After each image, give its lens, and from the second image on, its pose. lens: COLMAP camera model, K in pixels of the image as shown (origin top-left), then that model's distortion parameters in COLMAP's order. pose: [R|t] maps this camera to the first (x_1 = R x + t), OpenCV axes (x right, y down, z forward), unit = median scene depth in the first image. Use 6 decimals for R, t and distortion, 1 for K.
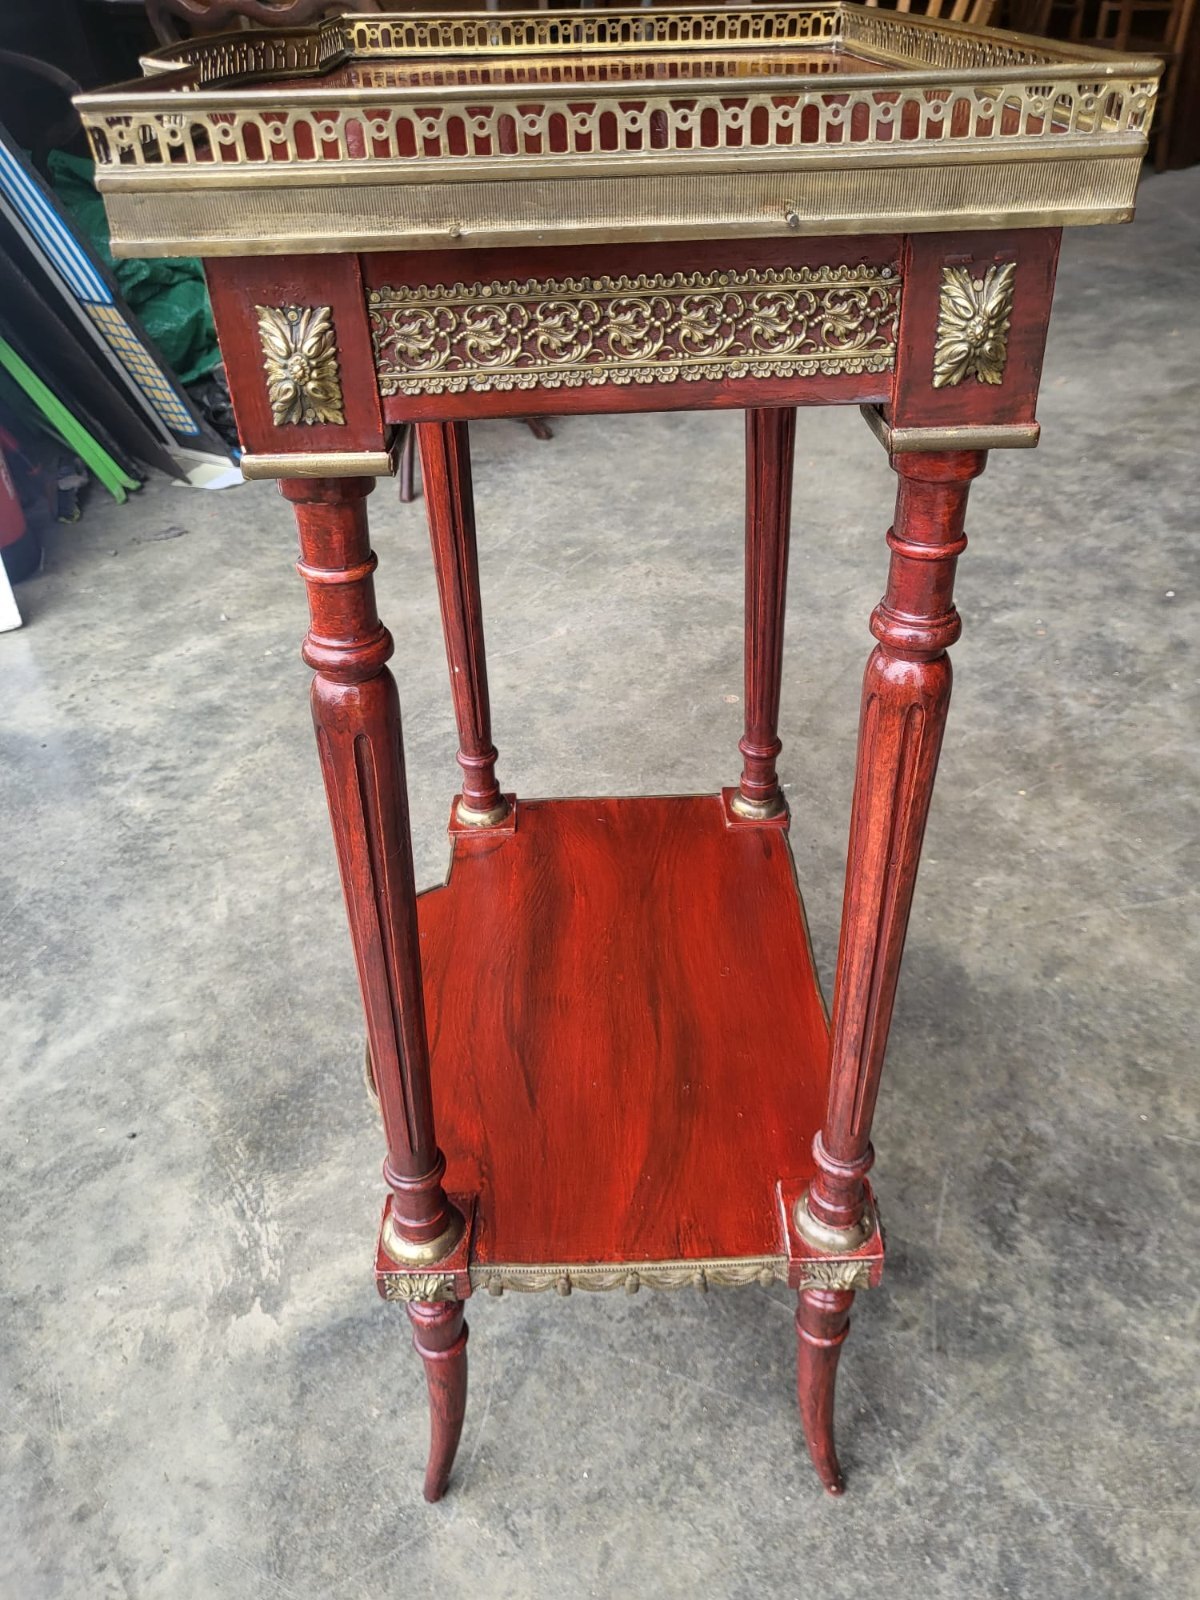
lens RADIAL K [[1270.7, 0, 597.2], [0, 1270.7, 765.2], [0, 0, 1]] dist [-0.012110, 0.055908]
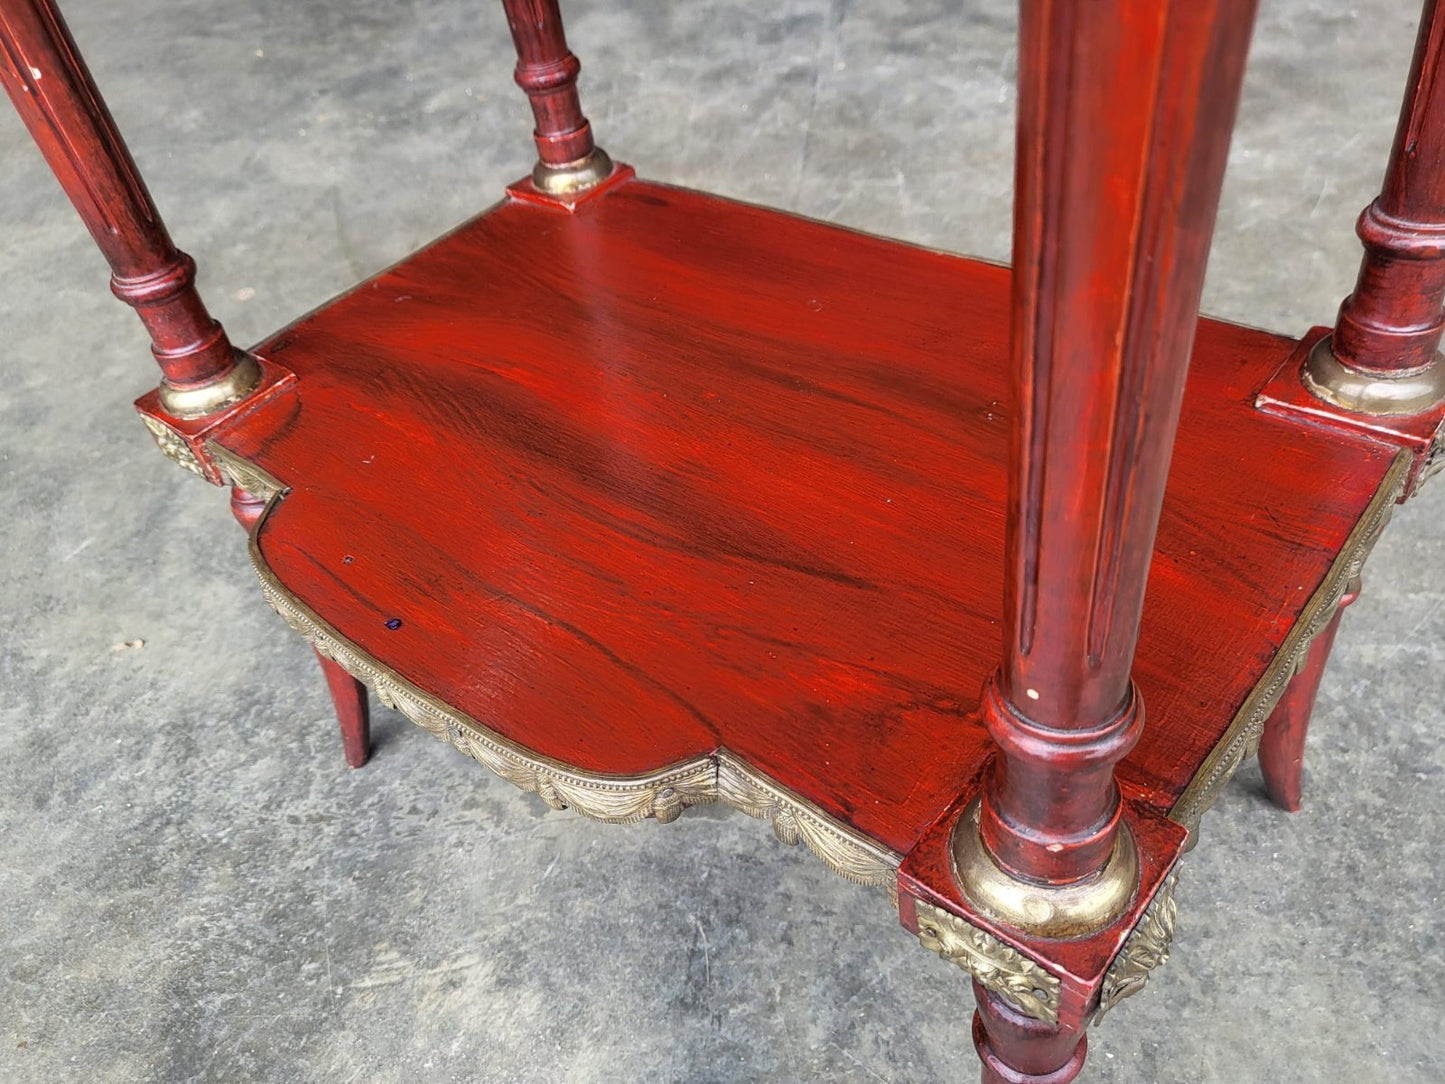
lens RADIAL K [[1157.1, 0, 715.4], [0, 1157.1, 552.4], [0, 0, 1]] dist [-0.030753, 0.076293]
pose [[0.649303, -0.555337, 0.519622, -0.262343], [0.514367, 0.823933, 0.237827, 0.094208], [-0.560208, 0.112855, 0.820628, 0.529074]]
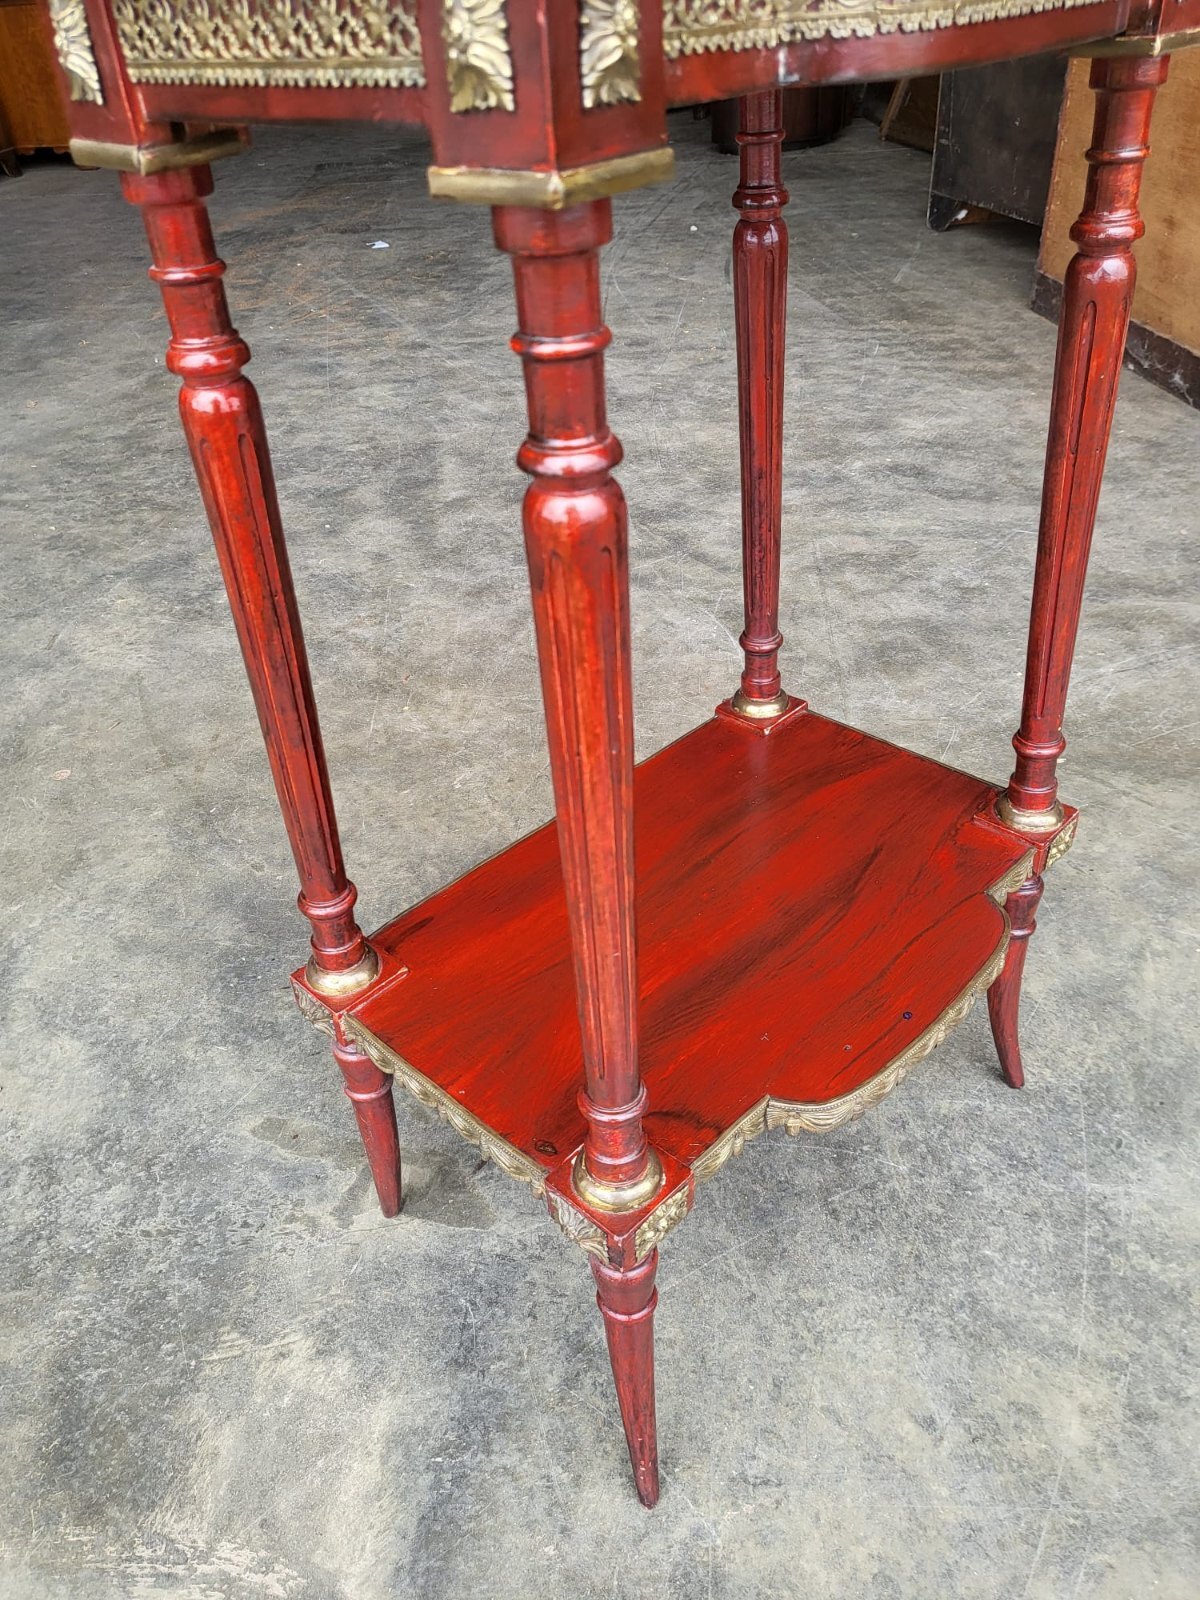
lens RADIAL K [[1270.7, 0, 589.3], [0, 1270.7, 767.4], [0, 0, 1]] dist [-0.012110, 0.055908]
pose [[0.592665, -0.435843, 0.677340, -0.453418], [0.465988, 0.871459, 0.153017, -0.037422], [-0.656965, 0.224944, 0.719581, 0.260398]]
